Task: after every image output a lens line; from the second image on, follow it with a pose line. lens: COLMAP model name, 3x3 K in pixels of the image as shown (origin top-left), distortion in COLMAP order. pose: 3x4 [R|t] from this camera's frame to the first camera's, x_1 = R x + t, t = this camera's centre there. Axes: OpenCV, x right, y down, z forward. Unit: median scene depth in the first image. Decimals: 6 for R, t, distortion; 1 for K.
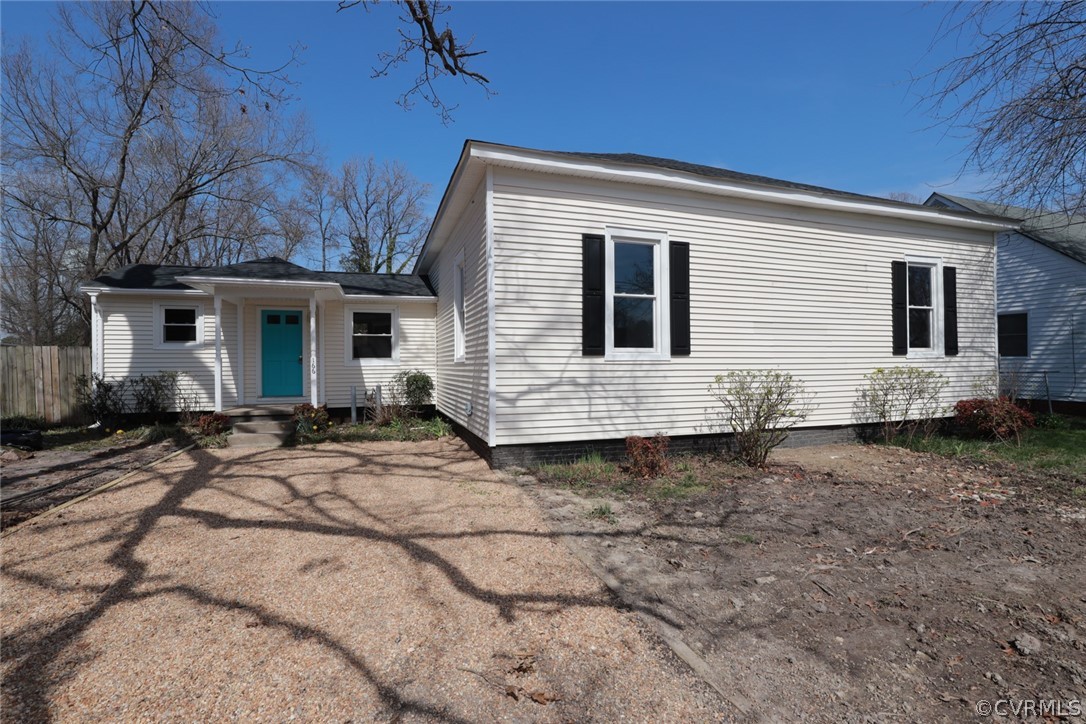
lens RADIAL K [[500.3, 0, 544.1], [0, 500.3, 364.4], [0, 0, 1]] dist [-0.033071, 0.007833]
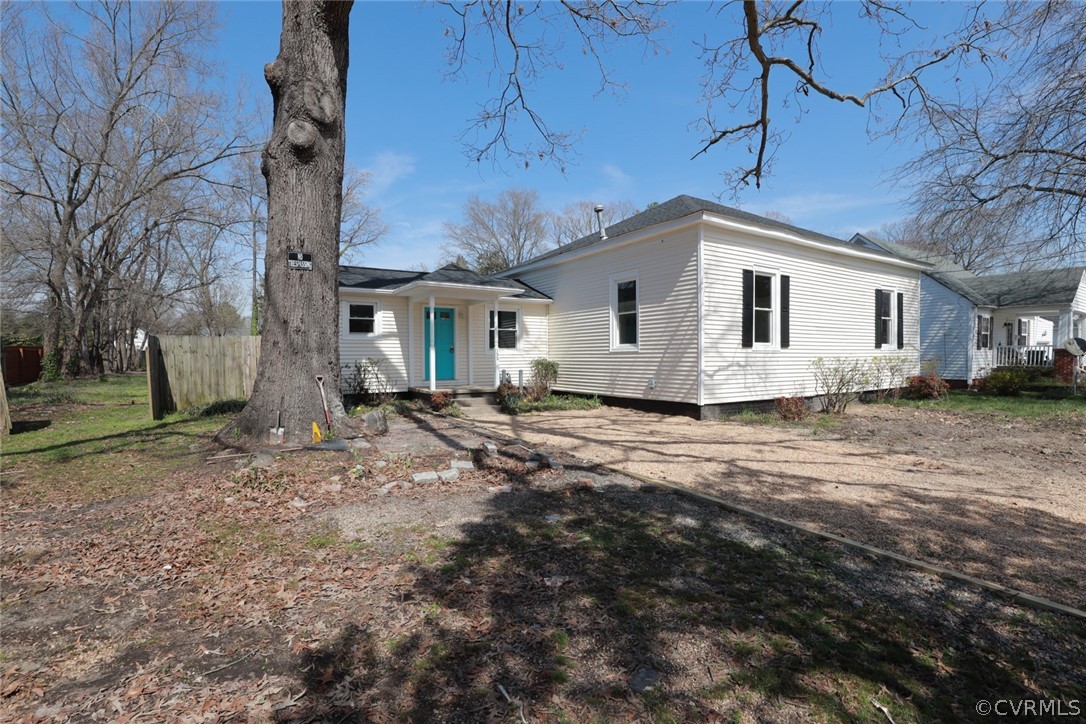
lens RADIAL K [[494.7, 0, 540.0], [0, 494.7, 362.1], [0, 0, 1]] dist [-0.002963, -0.000033]
pose [[0.968931, -0.000614, 0.247329, -0.689468], [-0.001853, 0.999951, 0.009744, 0.011100], [-0.247323, -0.009899, 0.968883, -0.257203]]
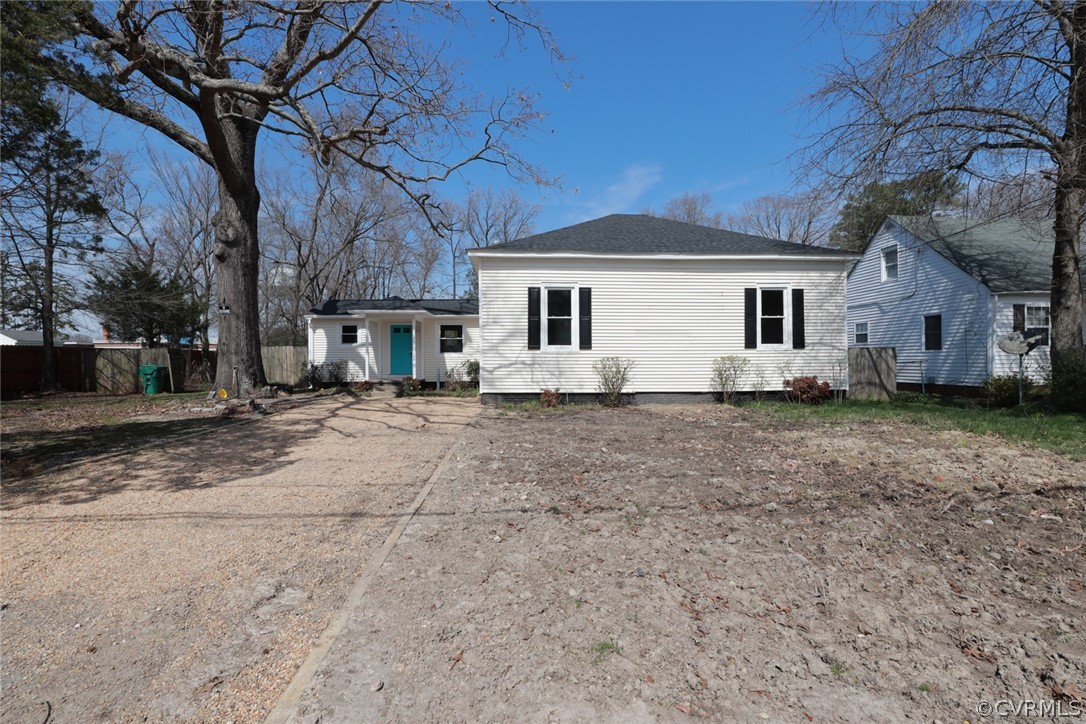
lens RADIAL K [[494.7, 0, 540.0], [0, 494.7, 362.1], [0, 0, 1]] dist [-0.002963, -0.000033]
pose [[0.963639, 0.002706, -0.267195, 0.478852], [-0.002933, 0.999996, -0.000451, 0.024660], [0.267193, 0.001218, 0.963642, -0.642994]]
